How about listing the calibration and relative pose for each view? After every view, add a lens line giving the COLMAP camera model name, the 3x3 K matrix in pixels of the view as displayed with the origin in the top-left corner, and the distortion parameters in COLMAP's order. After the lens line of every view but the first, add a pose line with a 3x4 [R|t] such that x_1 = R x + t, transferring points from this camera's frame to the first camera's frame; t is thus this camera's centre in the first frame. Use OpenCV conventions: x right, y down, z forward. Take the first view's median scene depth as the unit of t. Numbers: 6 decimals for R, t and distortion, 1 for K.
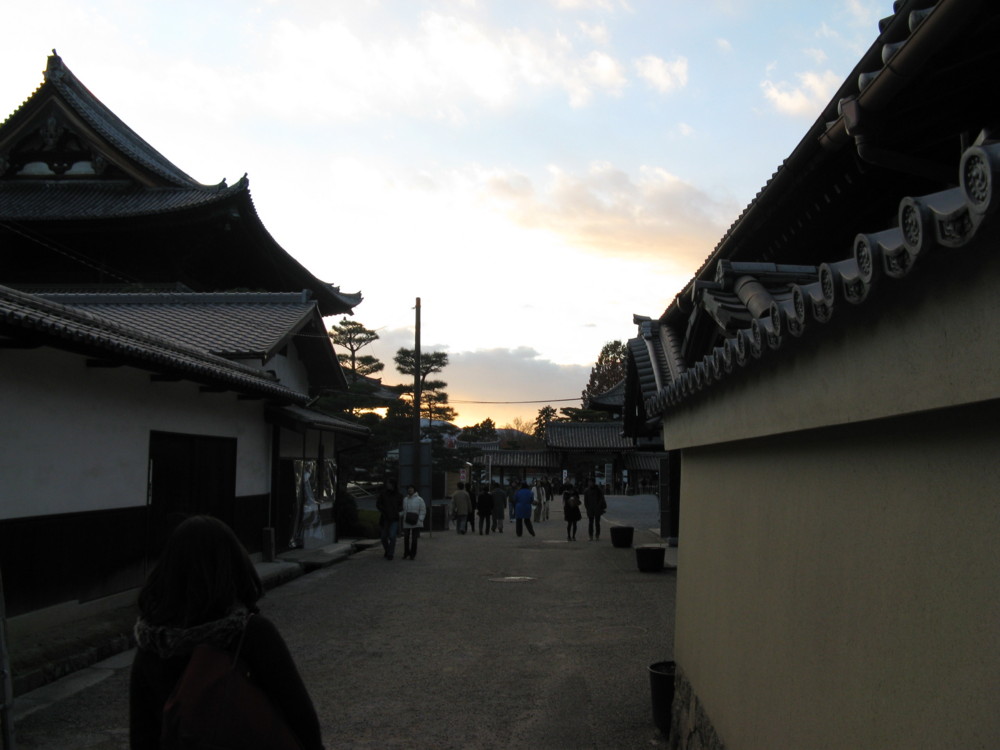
lens RADIAL K [[1021.1, 0, 498.9], [0, 1021.1, 344.6], [0, 0, 1]] dist [-0.184156, 0.221641]
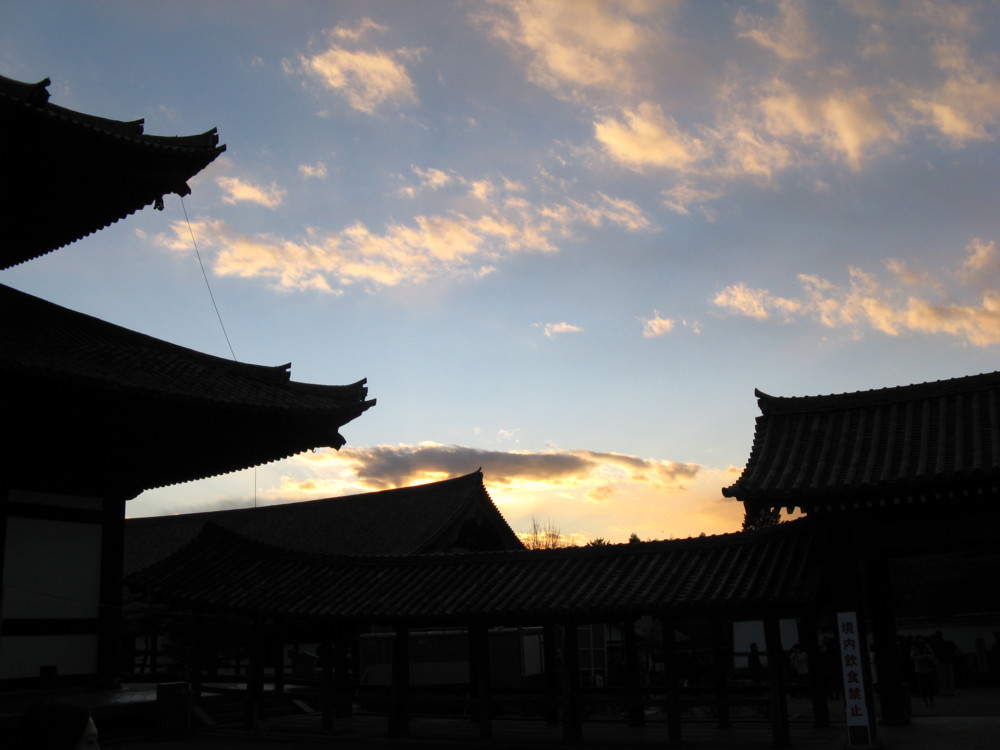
lens RADIAL K [[1022.6, 0, 499.9], [0, 1022.6, 331.4], [0, 0, 1]] dist [-0.130336, 0.009159]
pose [[0.893072, -0.173816, -0.414982, 0.086876], [0.106847, 0.977910, -0.179656, 0.089890], [0.437042, 0.116106, 0.891916, 0.728662]]
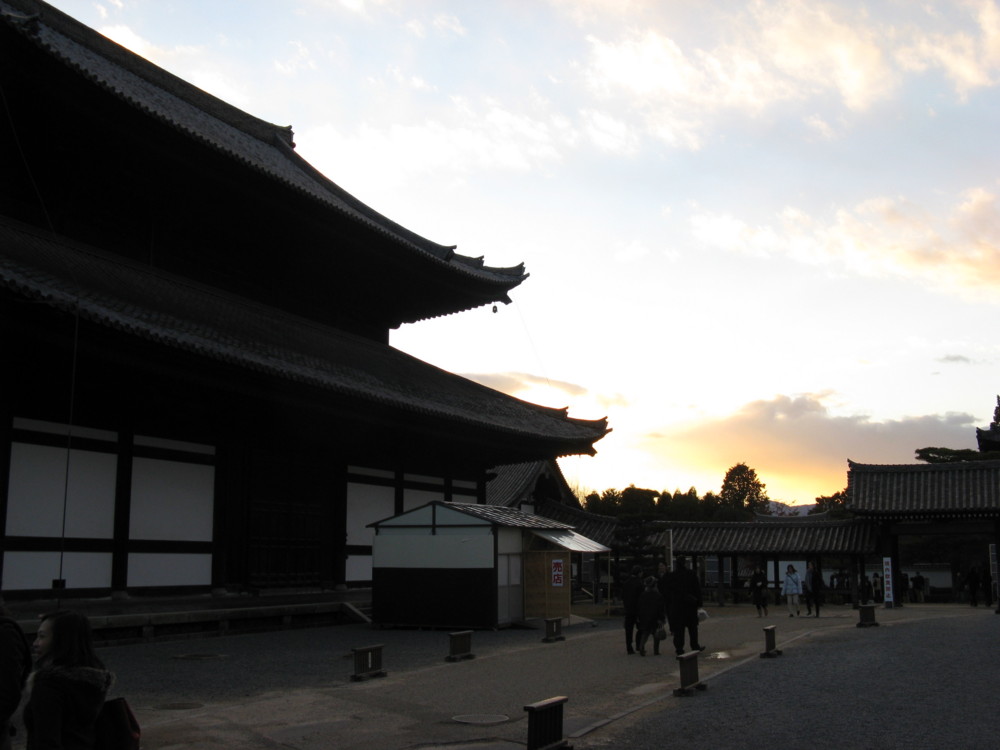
lens RADIAL K [[1100.8, 0, 498.9], [0, 1100.8, 349.5], [0, 0, 1]] dist [-0.142825, 0.171673]
pose [[0.926617, -0.081098, -0.367158, 0.084234], [0.055291, 0.995237, -0.080288, 0.048841], [0.371920, 0.054096, 0.926687, 0.392212]]
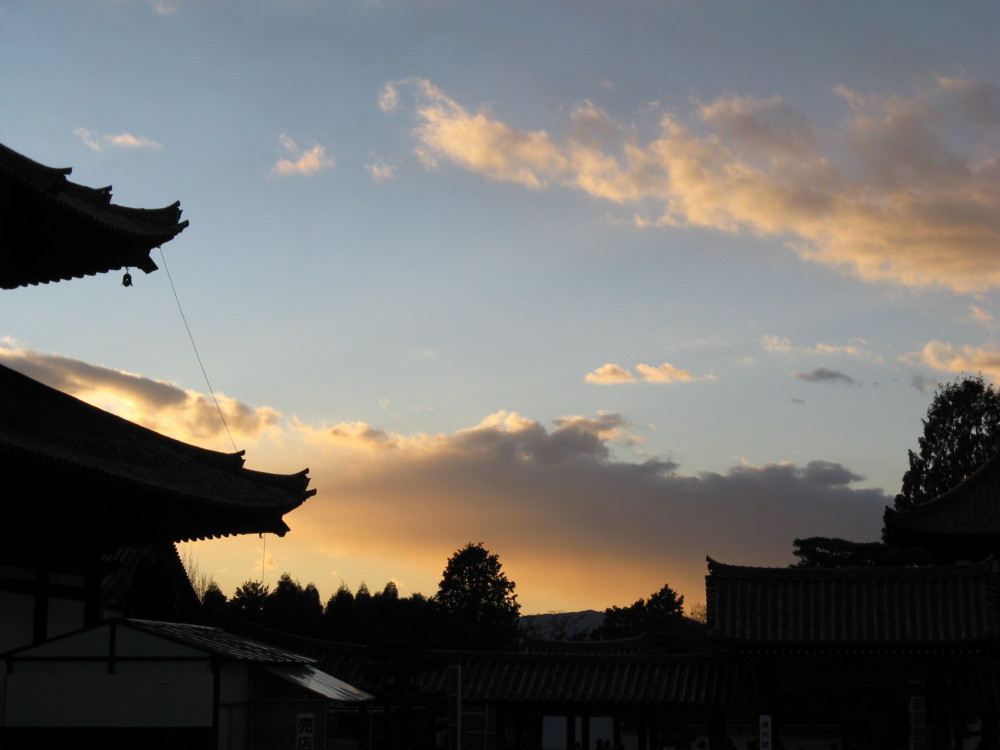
lens RADIAL K [[2011.8, 0, 500.0], [0, 2011.8, 375.0], [0, 0, 1]] dist [0.043542, 0.444785]
pose [[0.990504, -0.027983, -0.134603, 0.064999], [0.022104, 0.998744, -0.044975, 0.039758], [0.135693, 0.041572, 0.989878, 0.327340]]
